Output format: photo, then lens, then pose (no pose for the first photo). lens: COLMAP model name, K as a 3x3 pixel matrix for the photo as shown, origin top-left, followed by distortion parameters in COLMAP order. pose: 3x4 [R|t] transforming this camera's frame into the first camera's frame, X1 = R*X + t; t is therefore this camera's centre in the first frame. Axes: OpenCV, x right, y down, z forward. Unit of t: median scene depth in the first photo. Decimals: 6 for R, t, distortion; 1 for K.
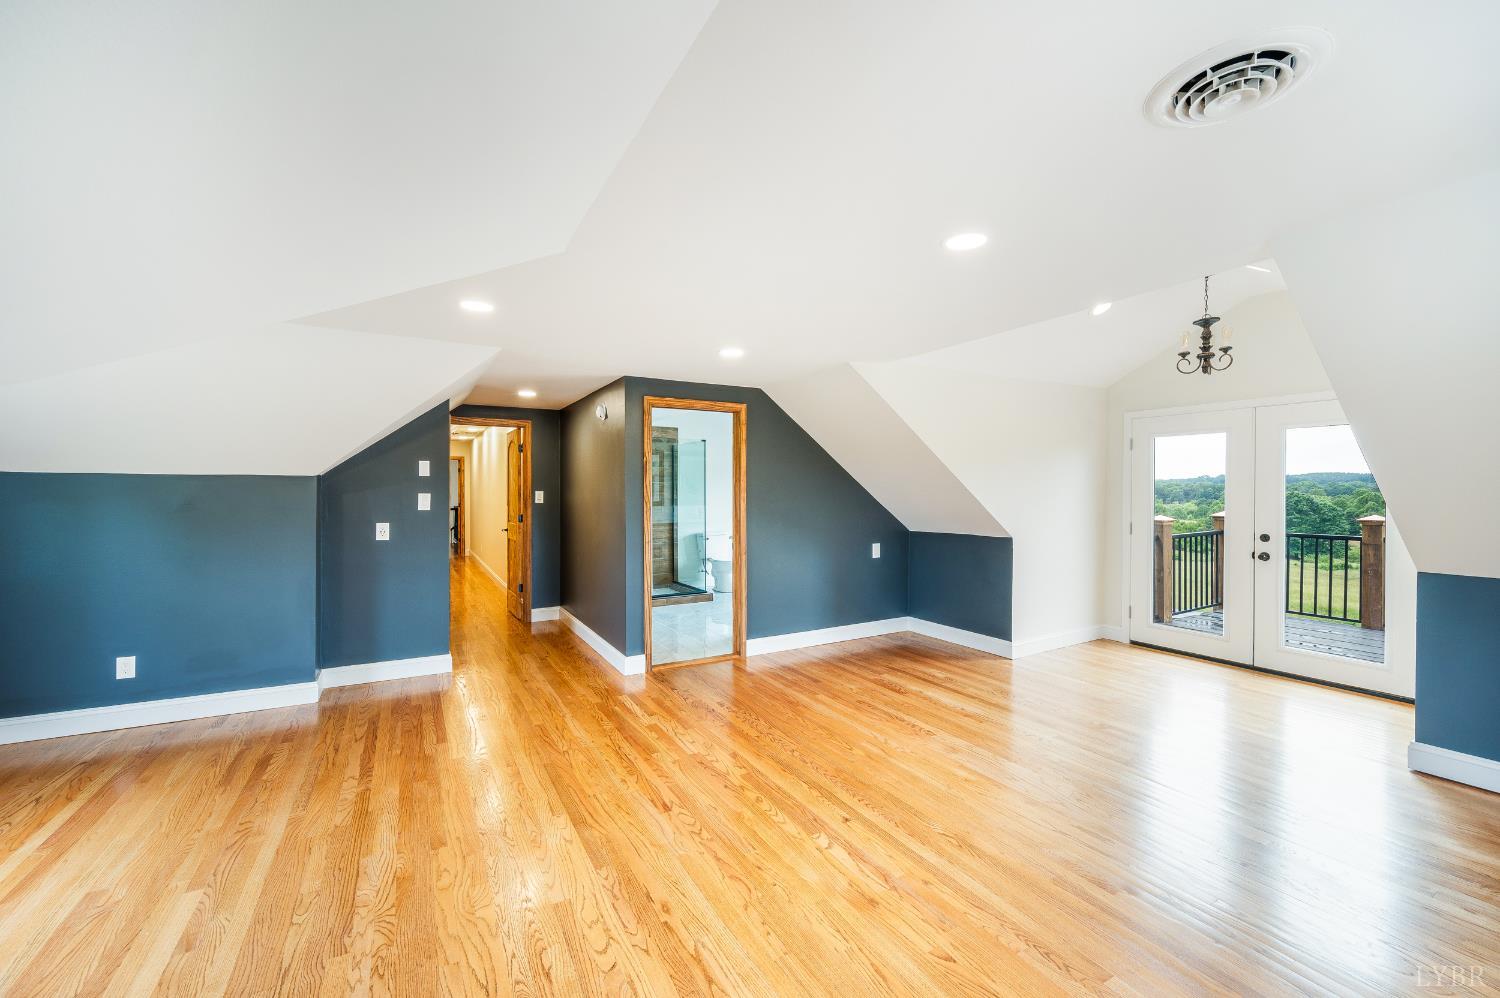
lens RADIAL K [[609.3, 0, 750.6], [0, 609.3, 496.7], [0, 0, 1]] dist [0.002168, 0.000185]
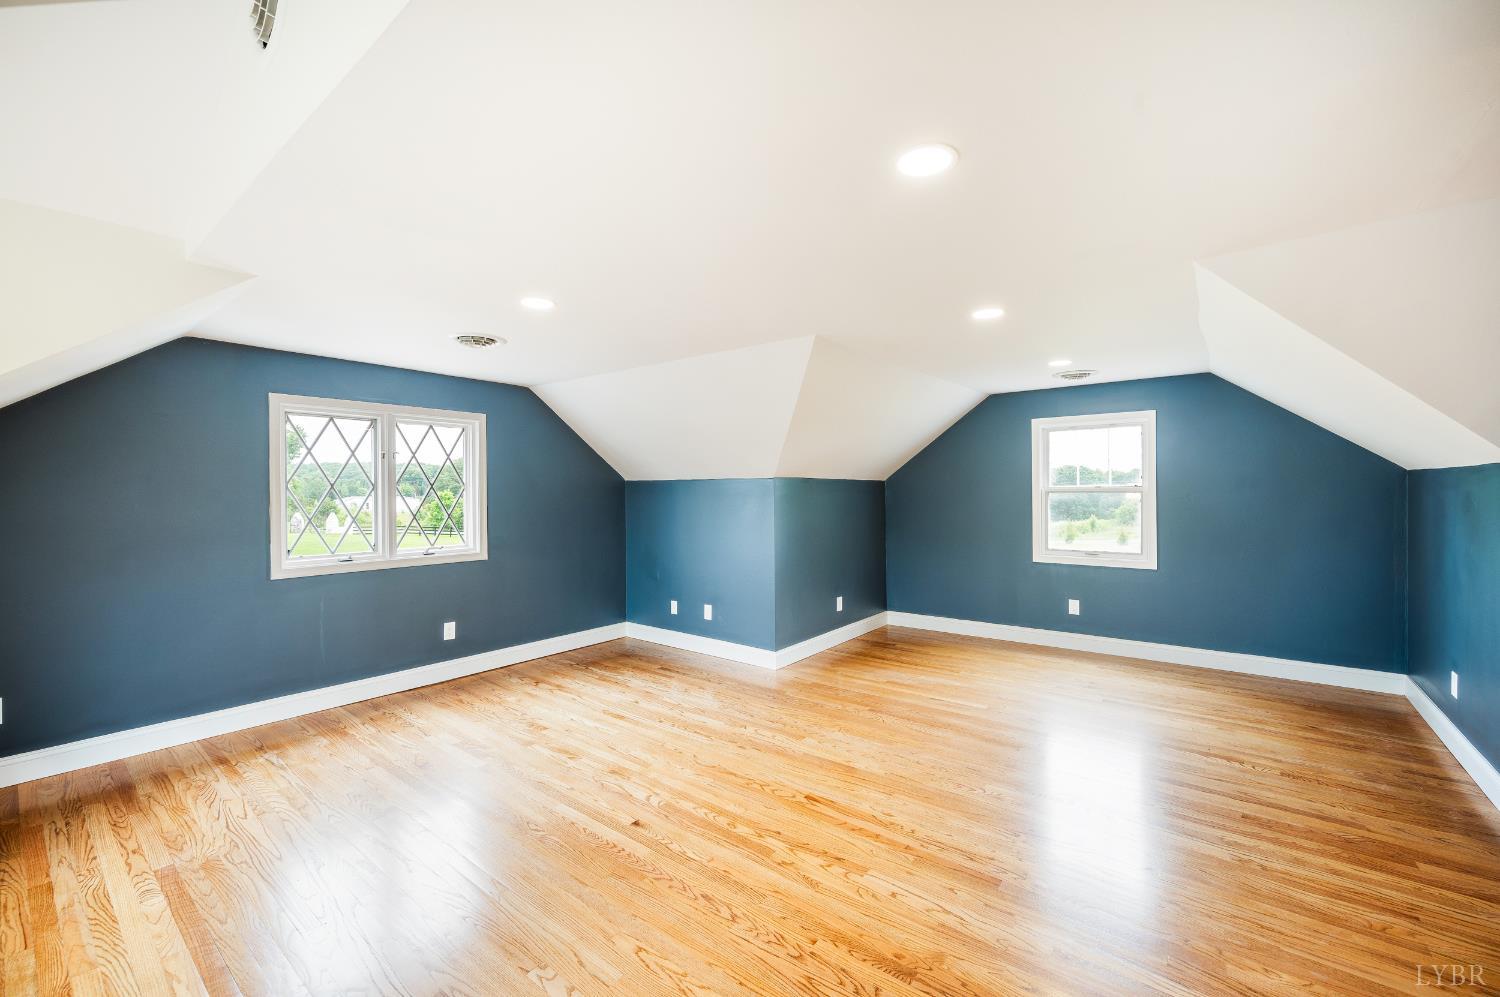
lens RADIAL K [[609.3, 0, 750.5], [0, 609.3, 494.9], [0, 0, 1]] dist [0.002168, 0.000185]
pose [[-0.925847, 0.009446, -0.377780, 0.337138], [0.004667, 0.999897, 0.013563, -0.015894], [0.377869, 0.010794, -0.925796, 1.888078]]
